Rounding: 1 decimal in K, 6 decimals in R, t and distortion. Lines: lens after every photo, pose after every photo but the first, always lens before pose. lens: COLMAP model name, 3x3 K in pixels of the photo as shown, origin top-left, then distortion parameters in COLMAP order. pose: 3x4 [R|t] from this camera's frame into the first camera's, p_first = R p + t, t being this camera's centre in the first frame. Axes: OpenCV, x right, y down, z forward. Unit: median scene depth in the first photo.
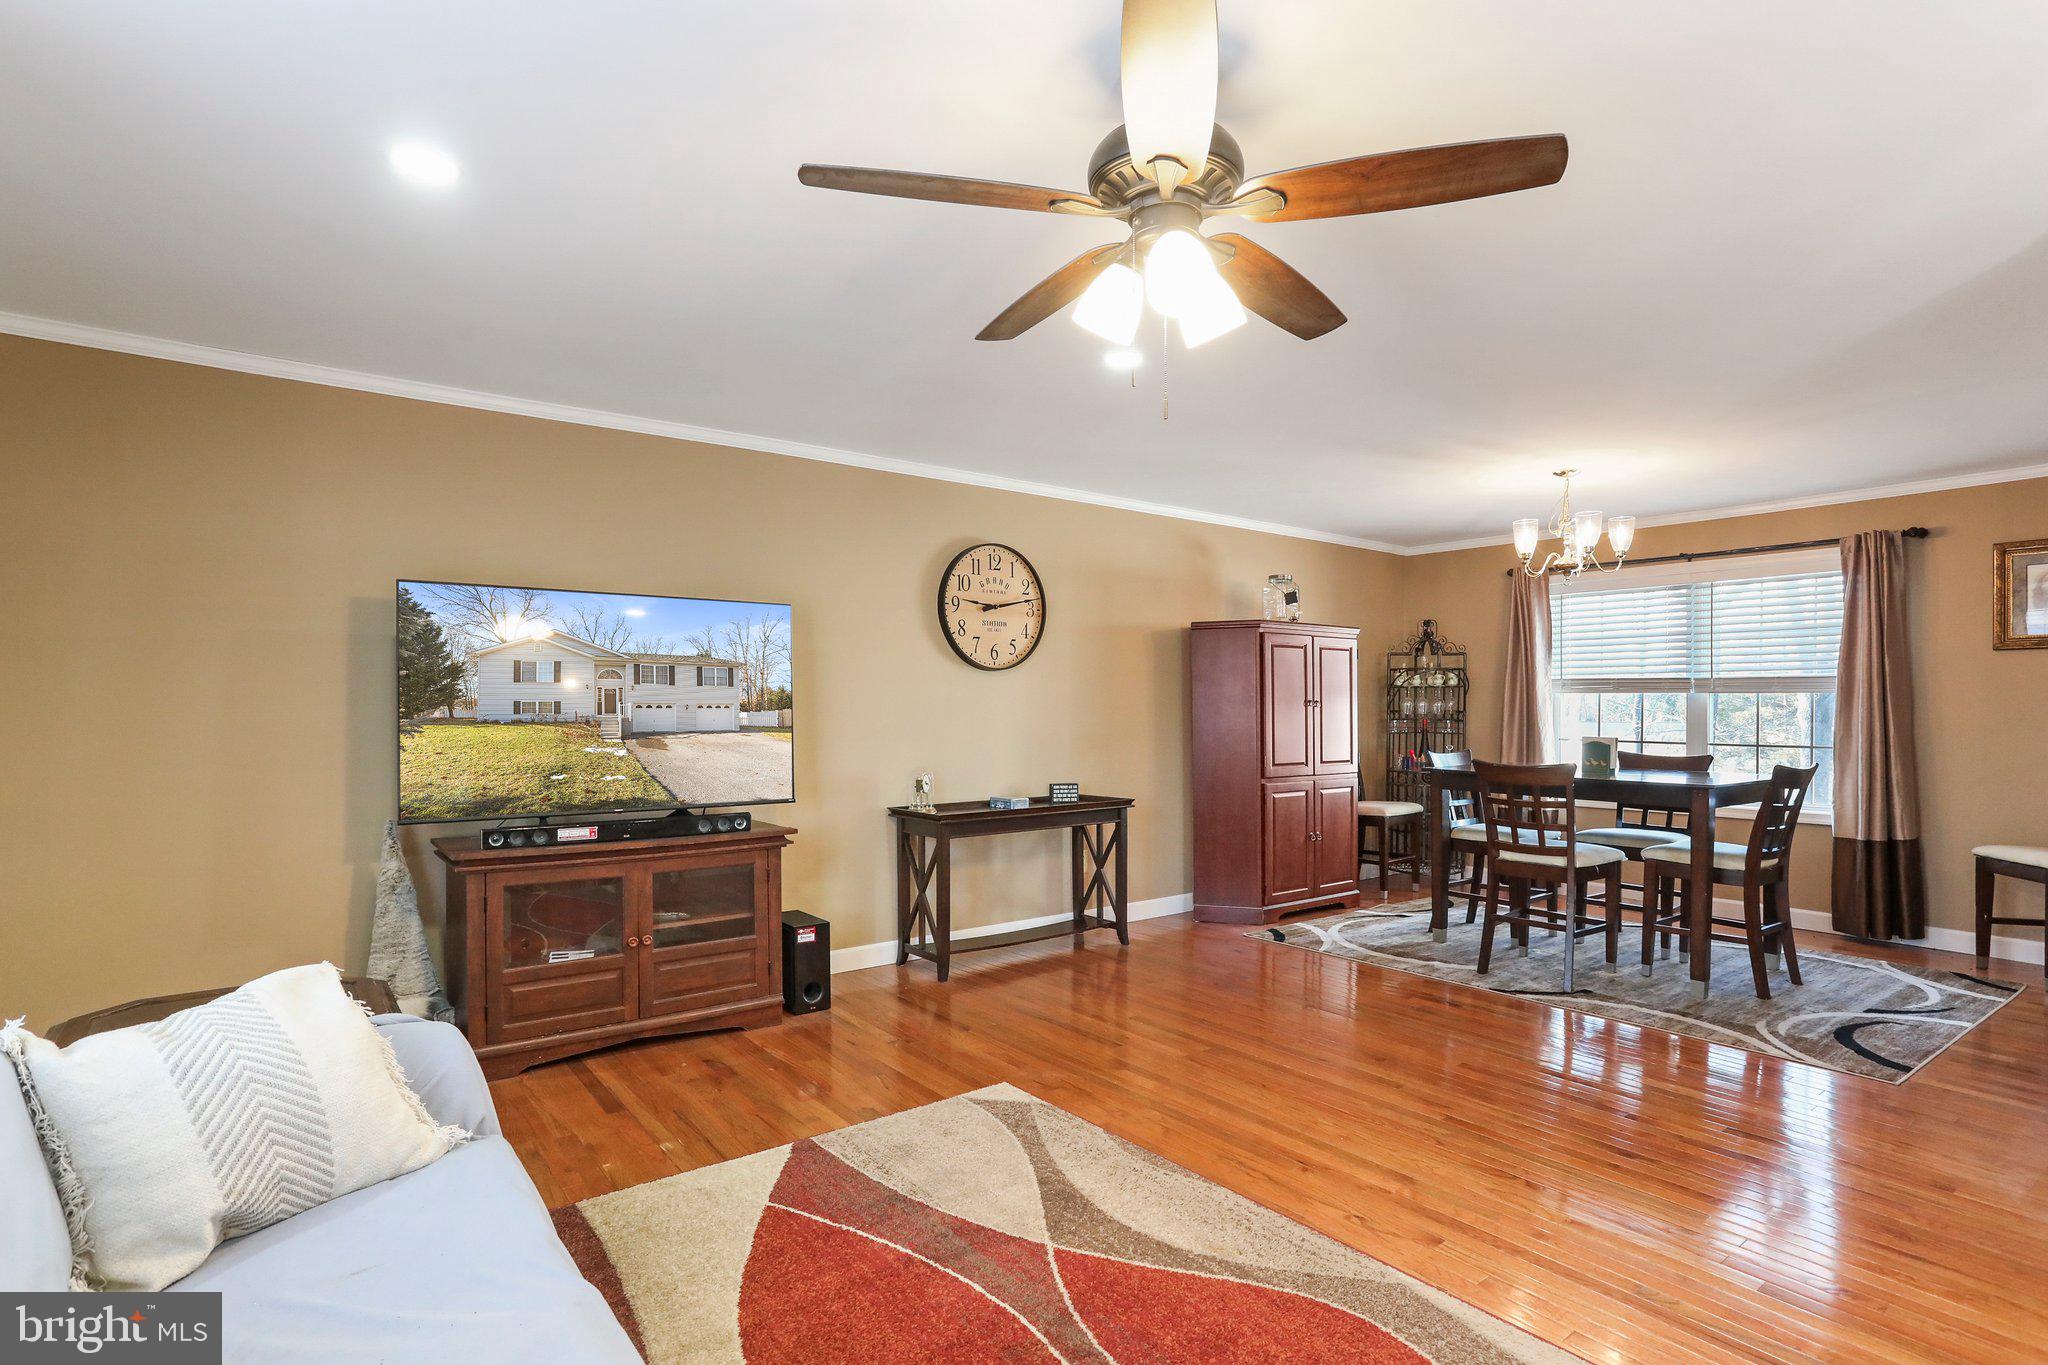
lens RADIAL K [[1000.3, 0, 1032.6], [0, 1000.3, 738.2], [0, 0, 1]] dist [-0.021084, 0.001887]
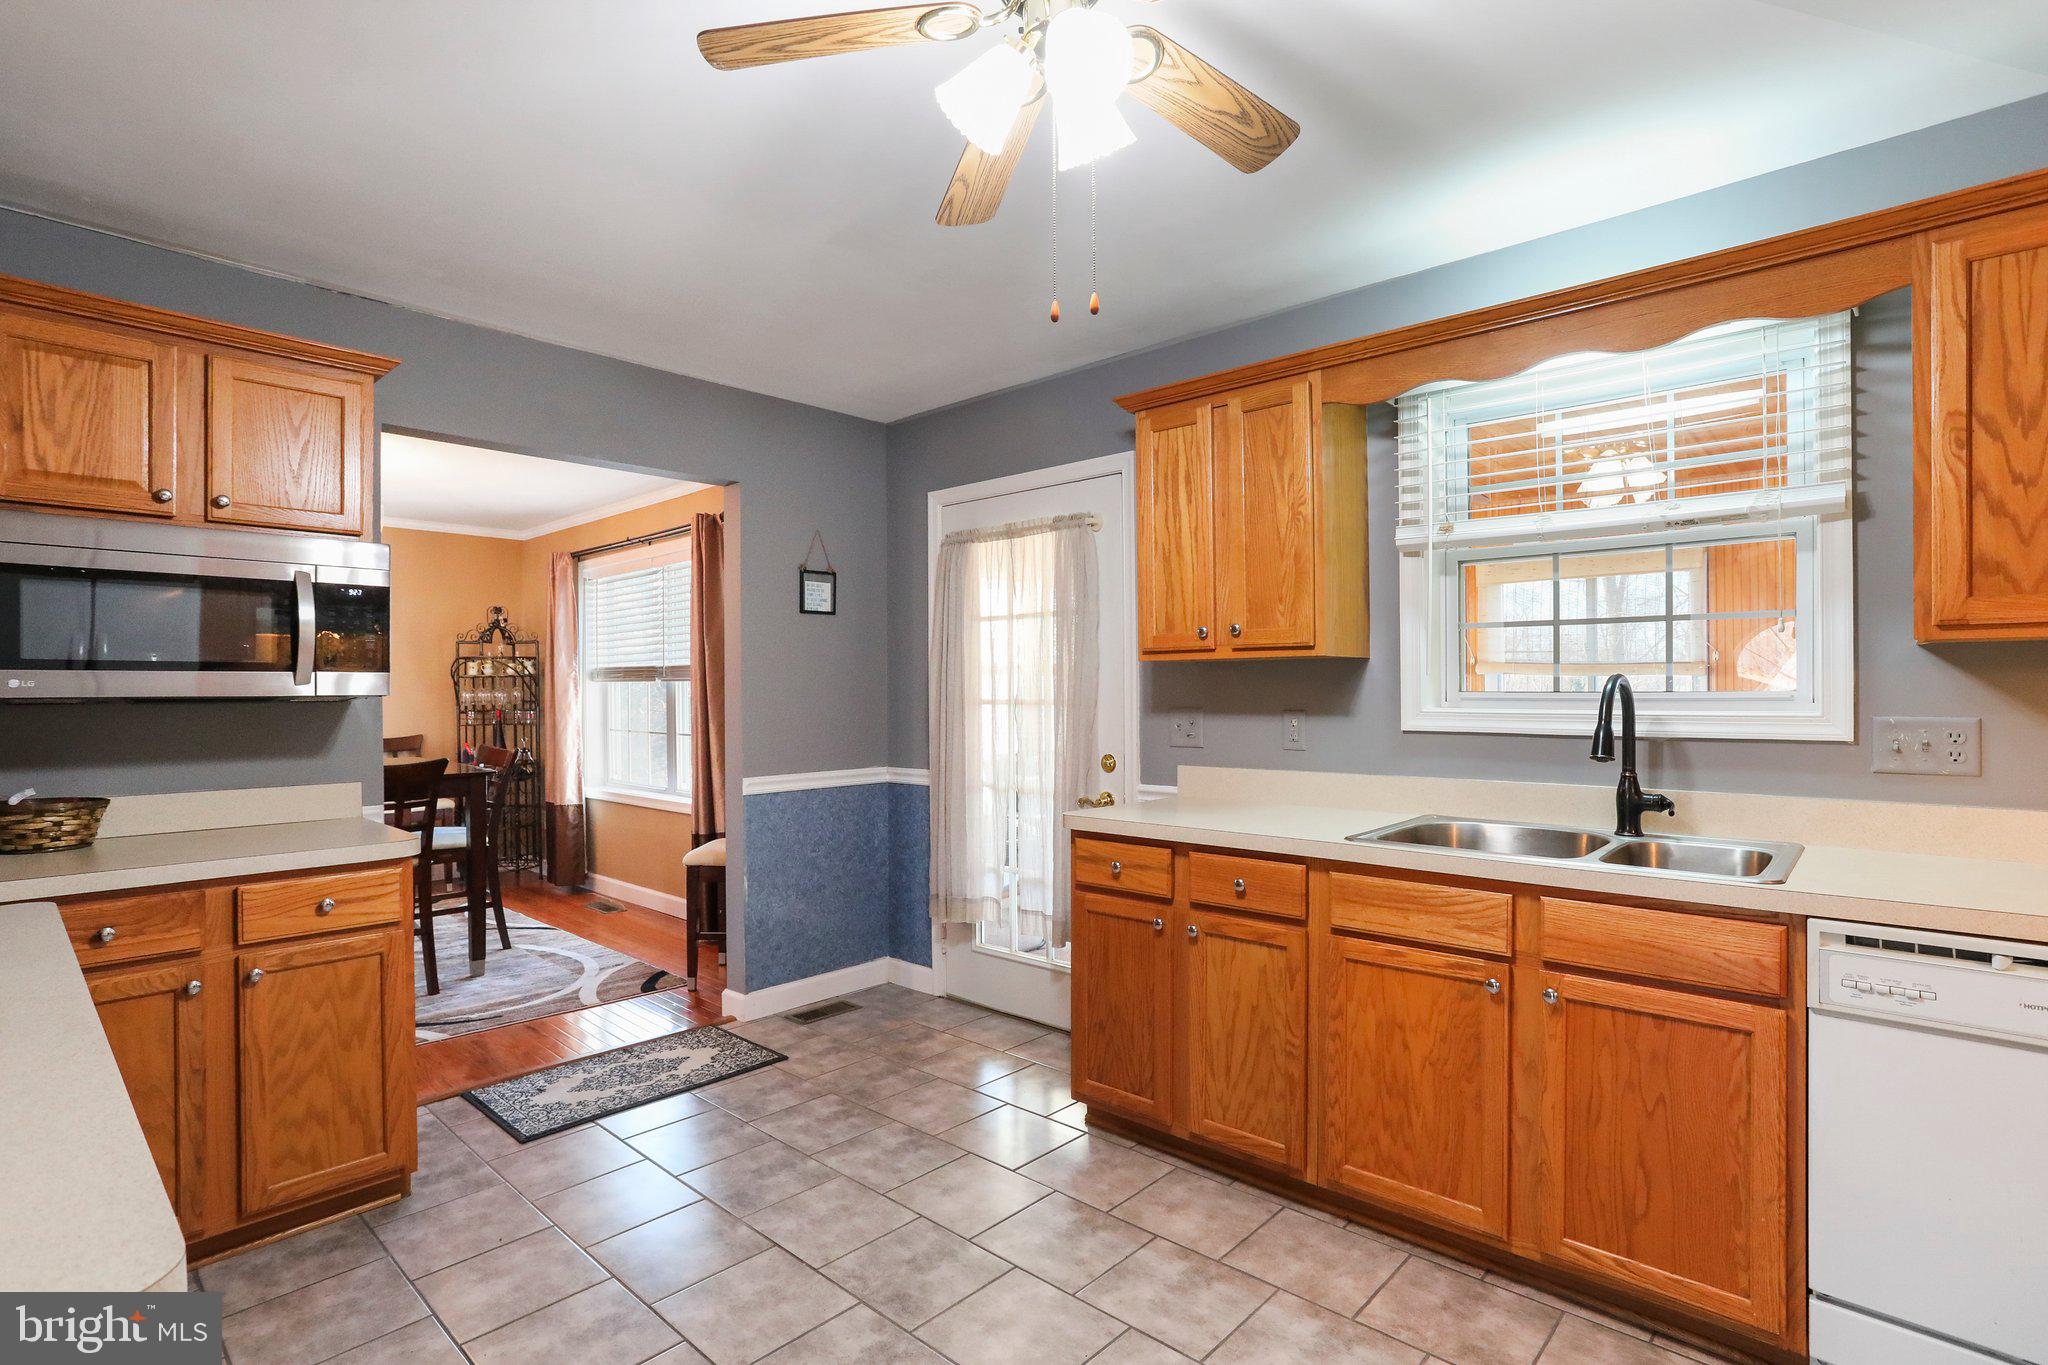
lens RADIAL K [[996.9, 0, 974.1], [0, 996.9, 686.7], [0, 0, 1]] dist [-0.013128, 0.000425]
pose [[0.990729, -0.006573, 0.135693, 0.948429], [0.011588, 0.999277, -0.036197, -0.001394], [-0.135357, 0.037434, 0.990089, -0.032019]]
